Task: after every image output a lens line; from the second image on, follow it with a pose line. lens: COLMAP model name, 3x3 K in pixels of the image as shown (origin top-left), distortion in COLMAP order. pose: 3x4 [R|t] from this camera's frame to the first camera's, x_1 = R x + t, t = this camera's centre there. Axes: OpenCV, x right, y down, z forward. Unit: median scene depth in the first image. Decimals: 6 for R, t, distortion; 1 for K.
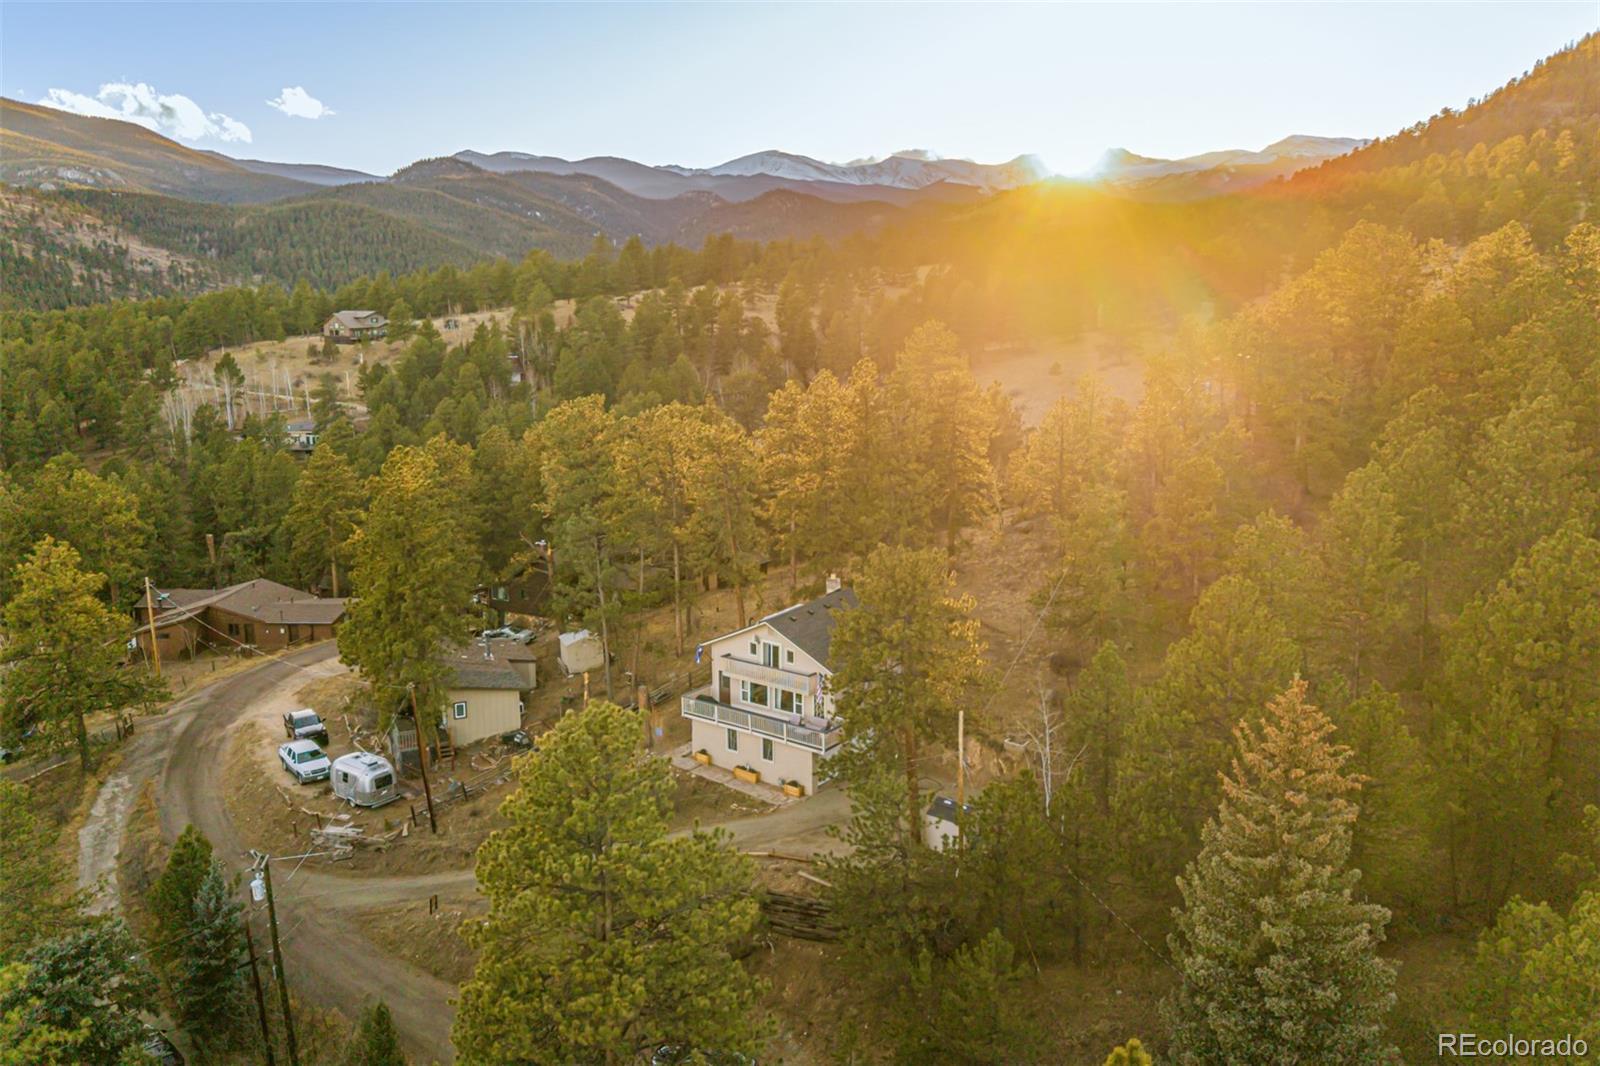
lens RADIAL K [[1185.3, 0, 800.0], [0, 1185.3, 533.0], [0, 0, 1]] dist [0.002642, 0.000606]
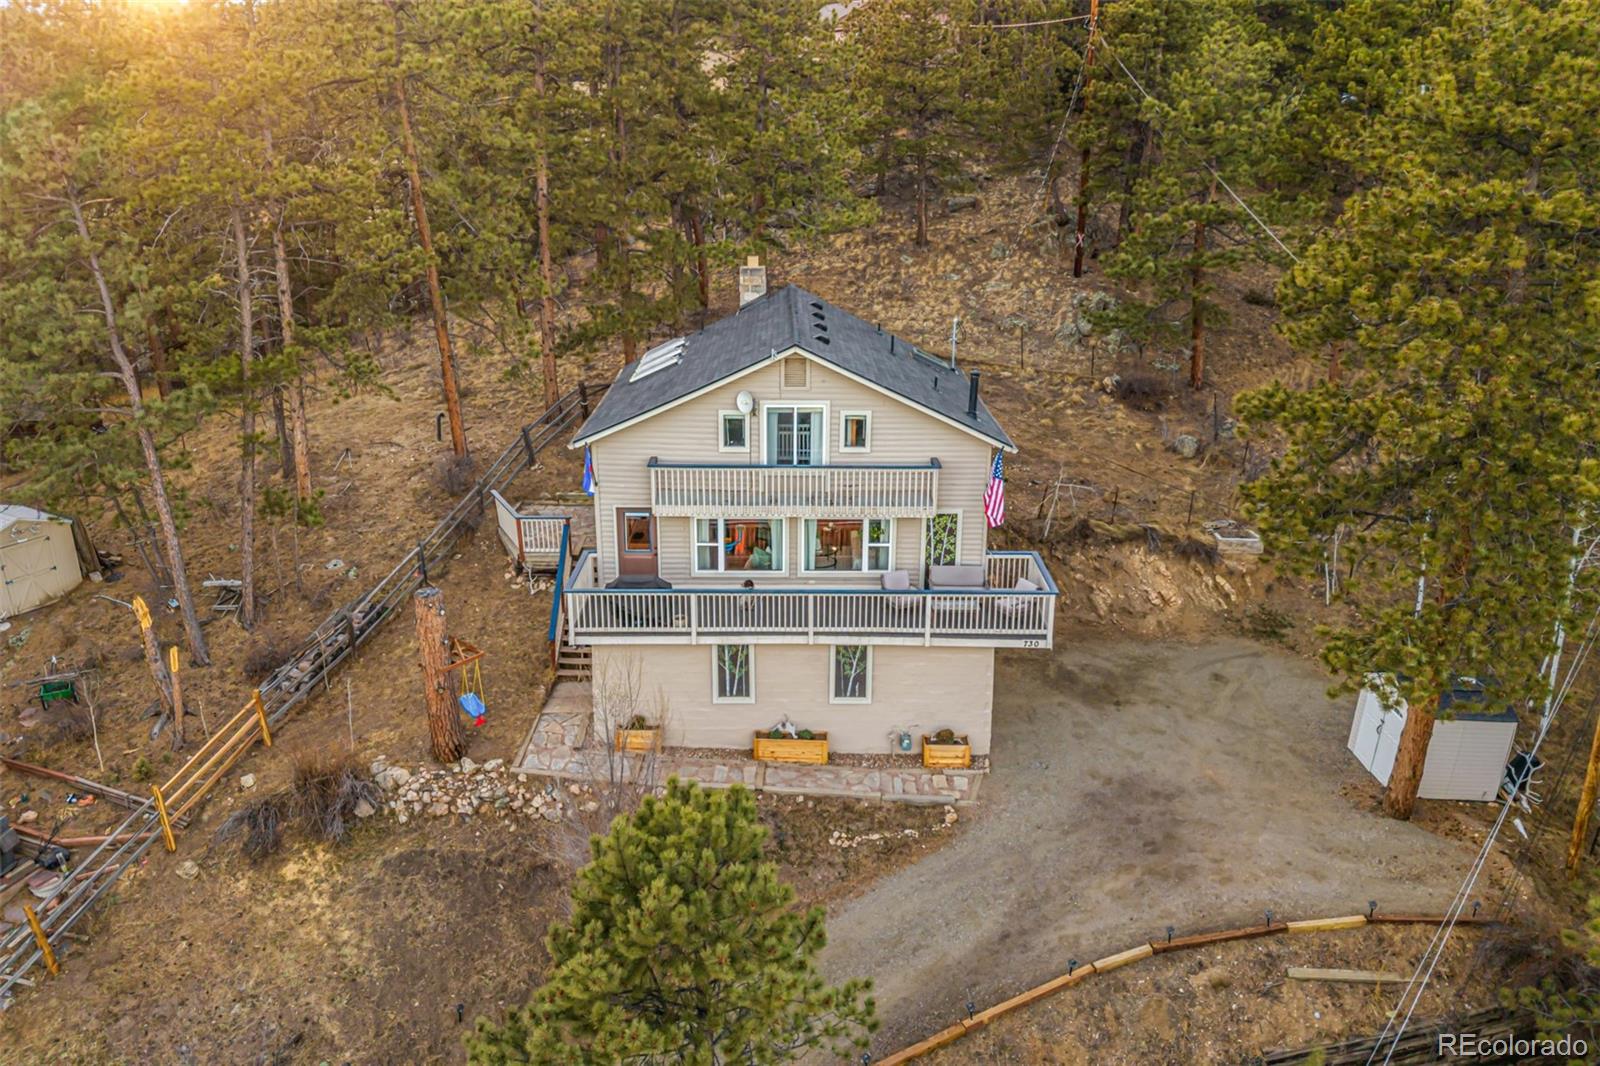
lens RADIAL K [[1185.3, 0, 800.0], [0, 1185.3, 533.0], [0, 0, 1]] dist [0.002642, 0.000606]
pose [[0.792259, -0.181108, 0.582688, -0.254757], [0.096730, 0.980139, 0.173121, 0.066444], [-0.602469, -0.080793, 0.794043, 0.687570]]
